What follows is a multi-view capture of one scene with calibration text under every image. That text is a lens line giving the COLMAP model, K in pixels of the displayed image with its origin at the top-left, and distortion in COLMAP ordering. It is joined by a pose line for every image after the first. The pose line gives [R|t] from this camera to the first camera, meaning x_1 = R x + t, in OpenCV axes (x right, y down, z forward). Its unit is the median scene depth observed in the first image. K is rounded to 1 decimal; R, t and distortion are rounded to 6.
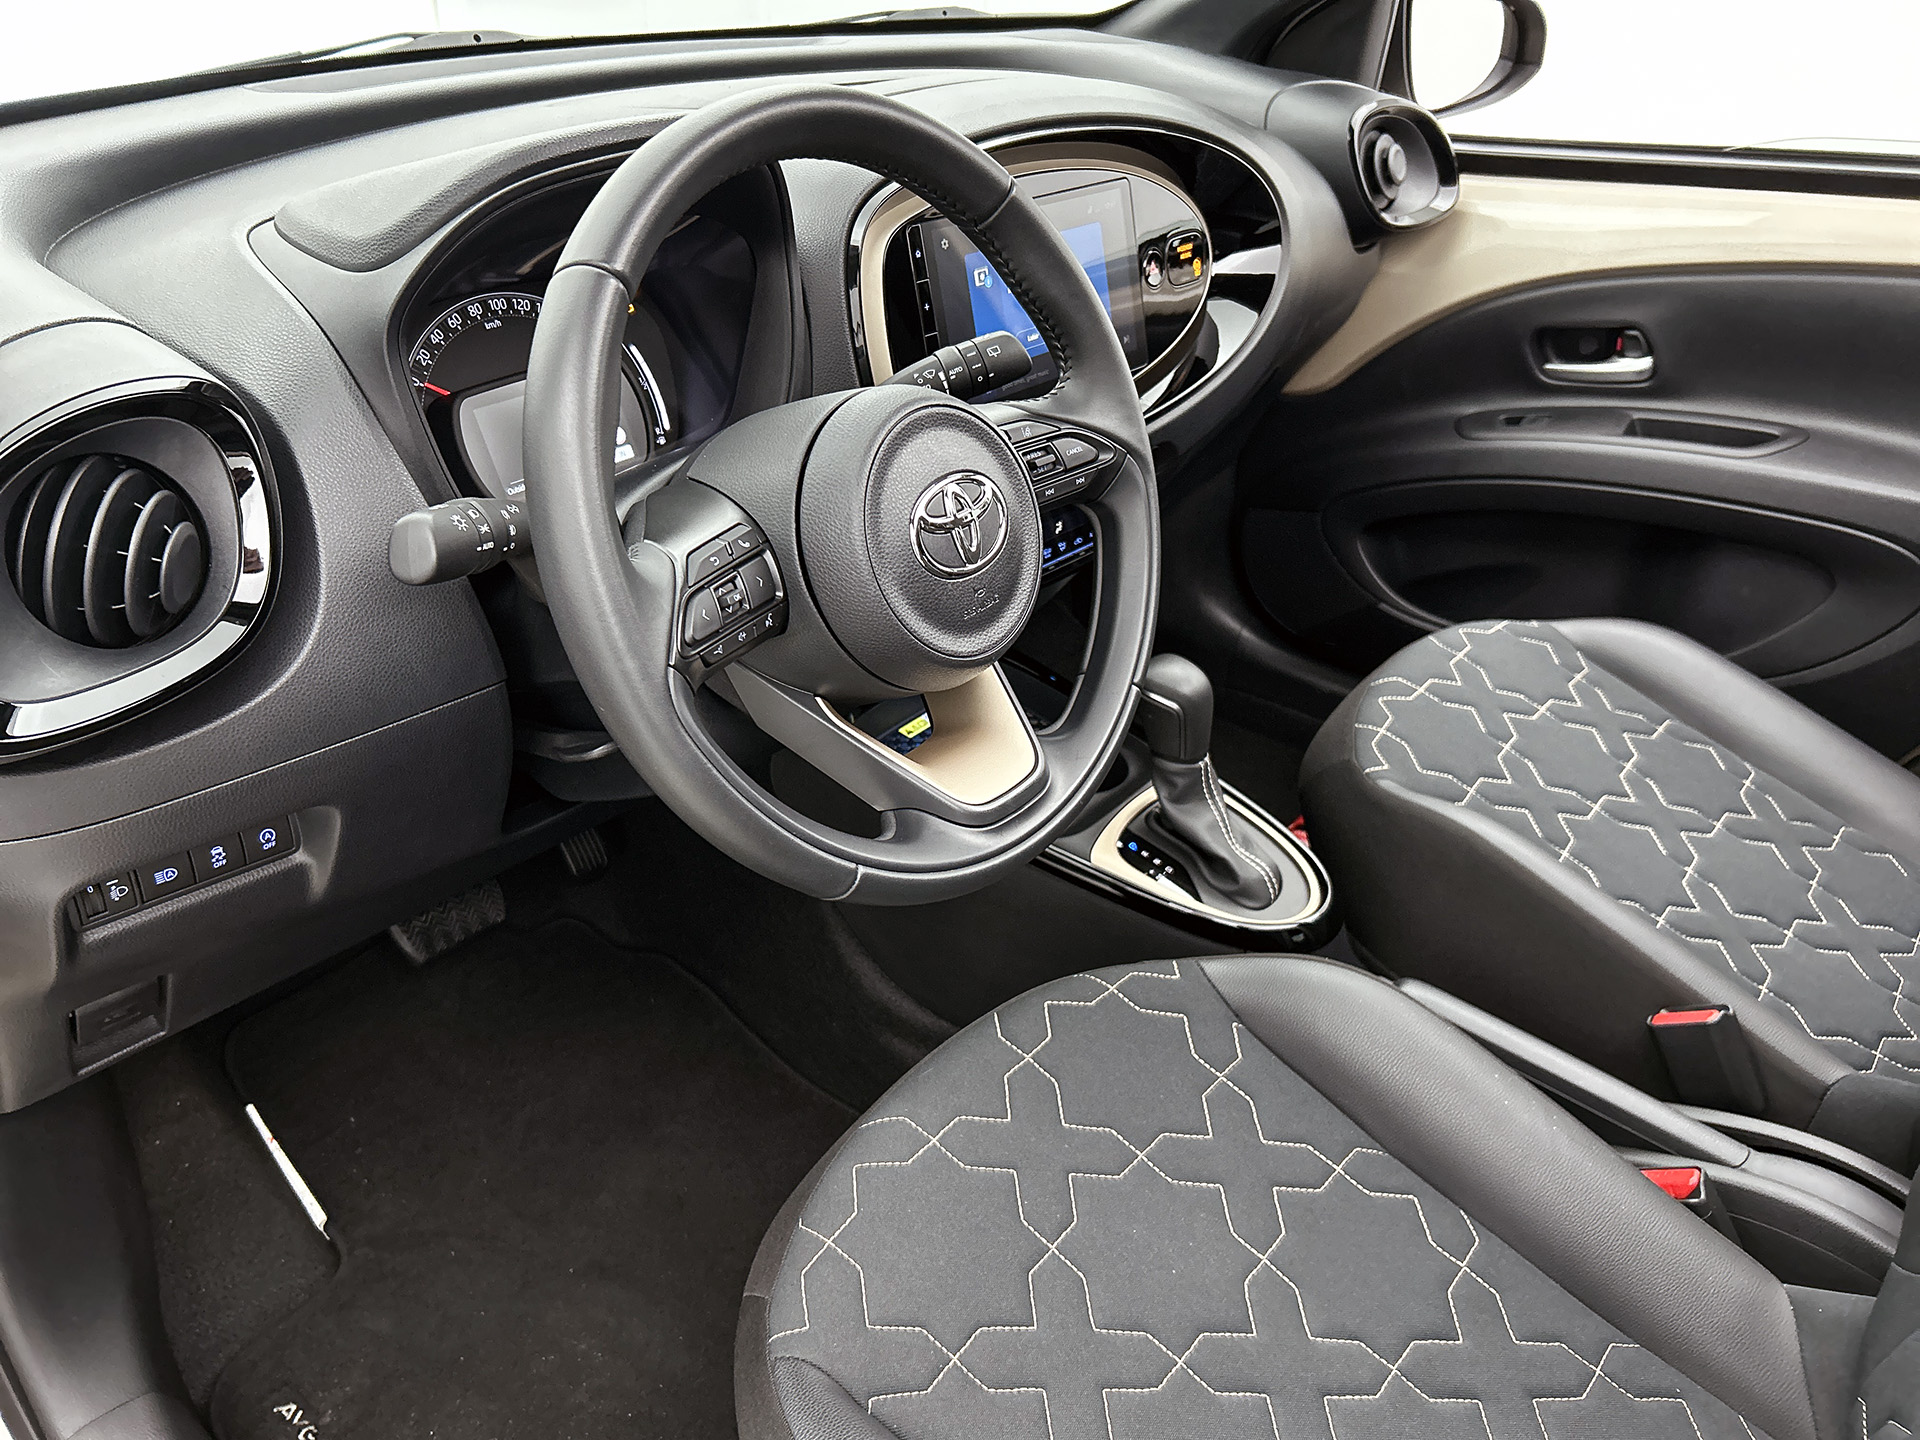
lens RADIAL K [[1479.3, 0, 968.4], [0, 1479.3, 709.5], [0, 0, 1]] dist [0.028164, -0.021624]
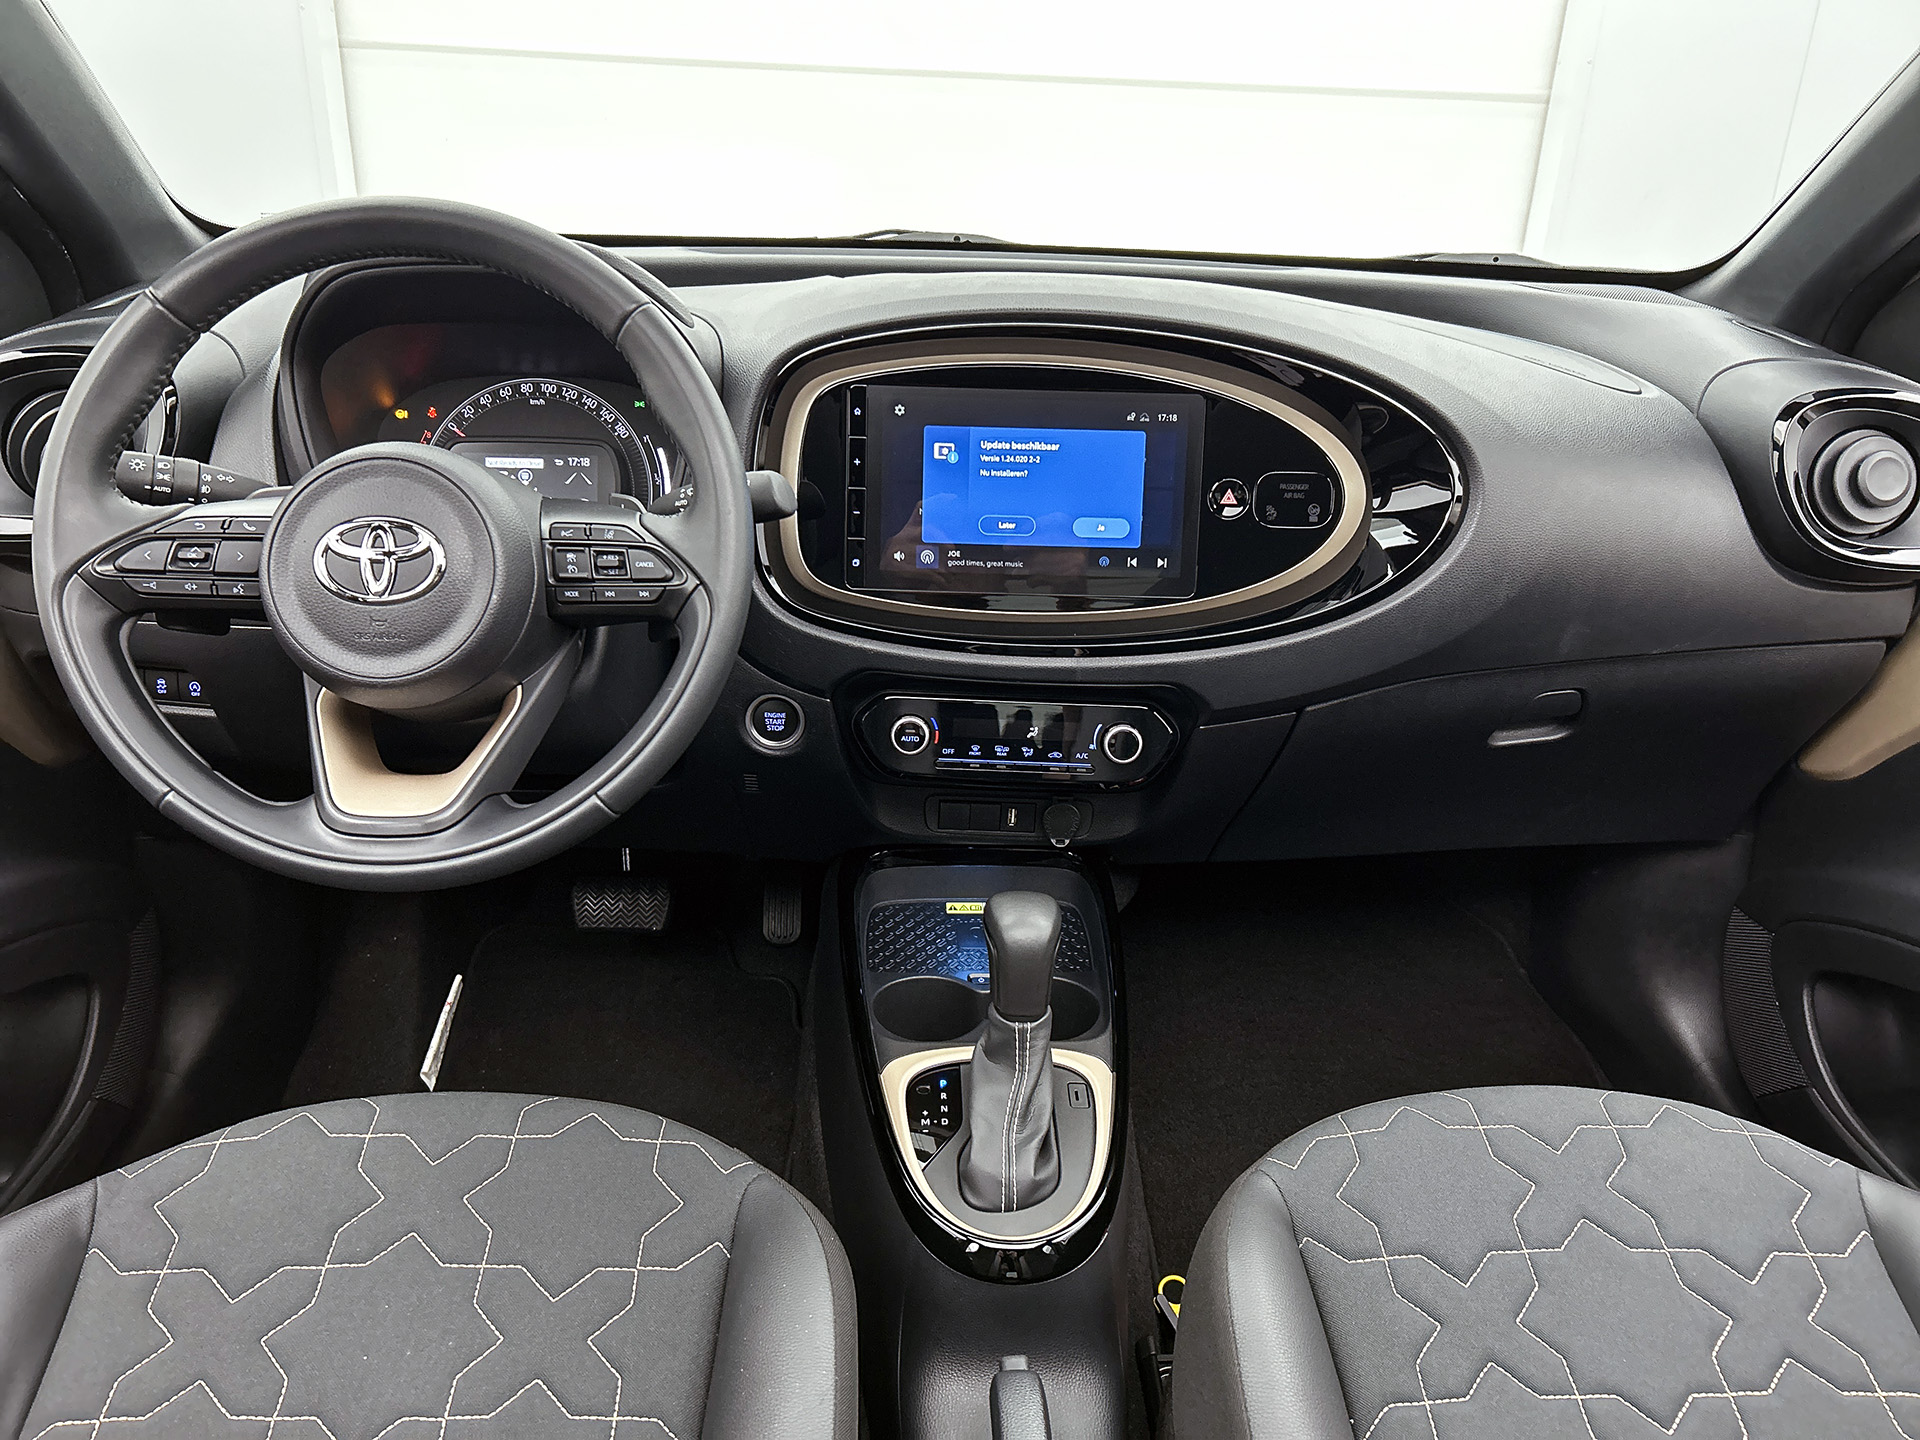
lens RADIAL K [[1479.3, 0, 979.1], [0, 1479.3, 719.7], [0, 0, 1]] dist [0.028164, -0.021624]
pose [[0.661479, 0.272087, -0.698866, 0.894081], [-0.386466, 0.922279, -0.006723, -0.144639], [0.642720, 0.274535, 0.715221, 0.404265]]
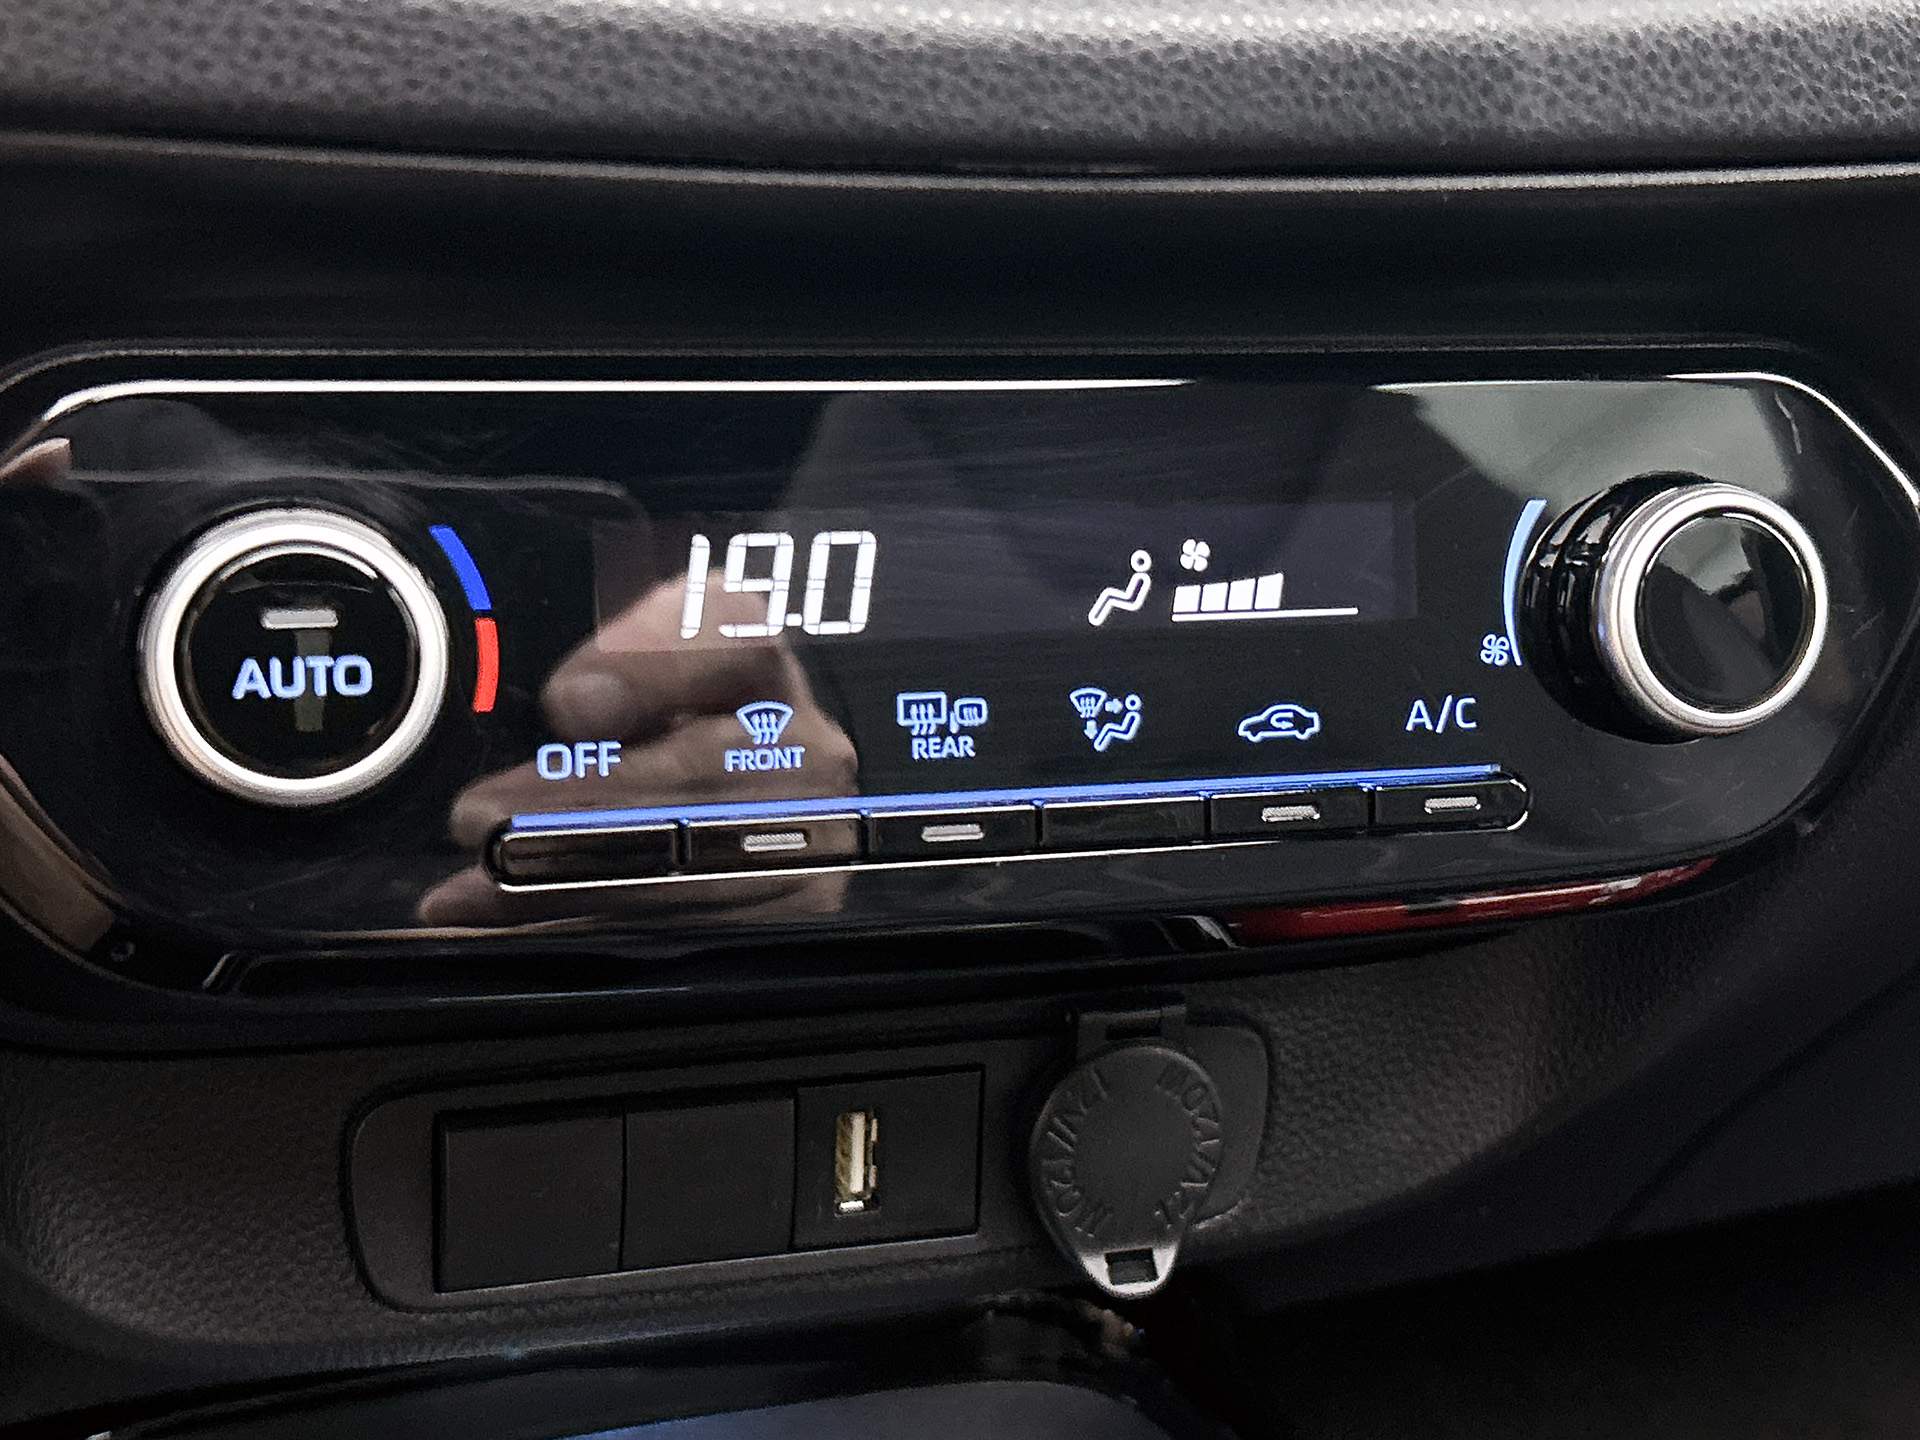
lens RADIAL K [[2790.9, 0, 968.4], [0, 2790.9, 711.2], [0, 0, 1]] dist [0.133177, 0.000000]
pose [[0.856616, 0.156773, -0.491561, 0.233190], [-0.268683, 0.948888, -0.165591, -0.083790], [0.440476, 0.273922, 0.854955, 1.005032]]
